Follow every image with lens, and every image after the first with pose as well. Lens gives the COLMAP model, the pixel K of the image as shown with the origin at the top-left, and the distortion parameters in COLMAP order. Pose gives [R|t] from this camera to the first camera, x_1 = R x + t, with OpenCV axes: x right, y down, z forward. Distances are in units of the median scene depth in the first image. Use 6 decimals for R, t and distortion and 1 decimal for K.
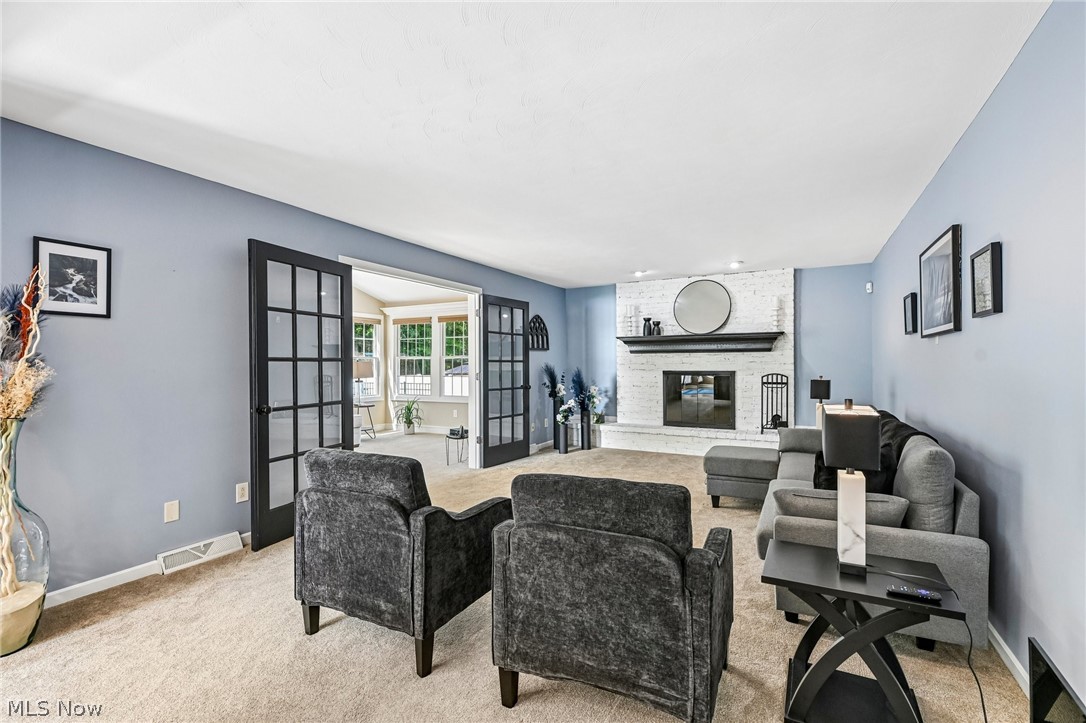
lens RADIAL K [[488.4, 0, 541.0], [0, 488.4, 361.8], [0, 0, 1]] dist [-0.000520, 0.000212]
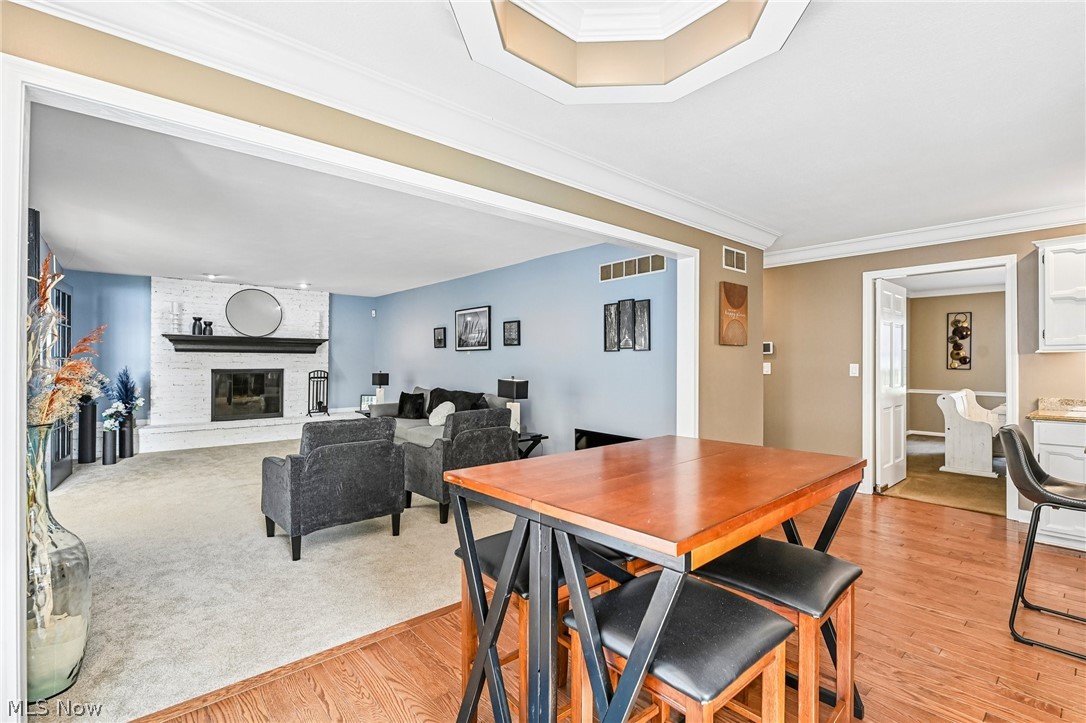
lens RADIAL K [[488.4, 0, 563.7], [0, 488.4, 363.2], [0, 0, 1]] dist [-0.000520, 0.000212]
pose [[0.320033, 0.003300, 0.947401, -0.524470], [-0.008999, 0.999959, -0.000443, -0.000759], [-0.947364, -0.008384, 0.320050, -0.050859]]
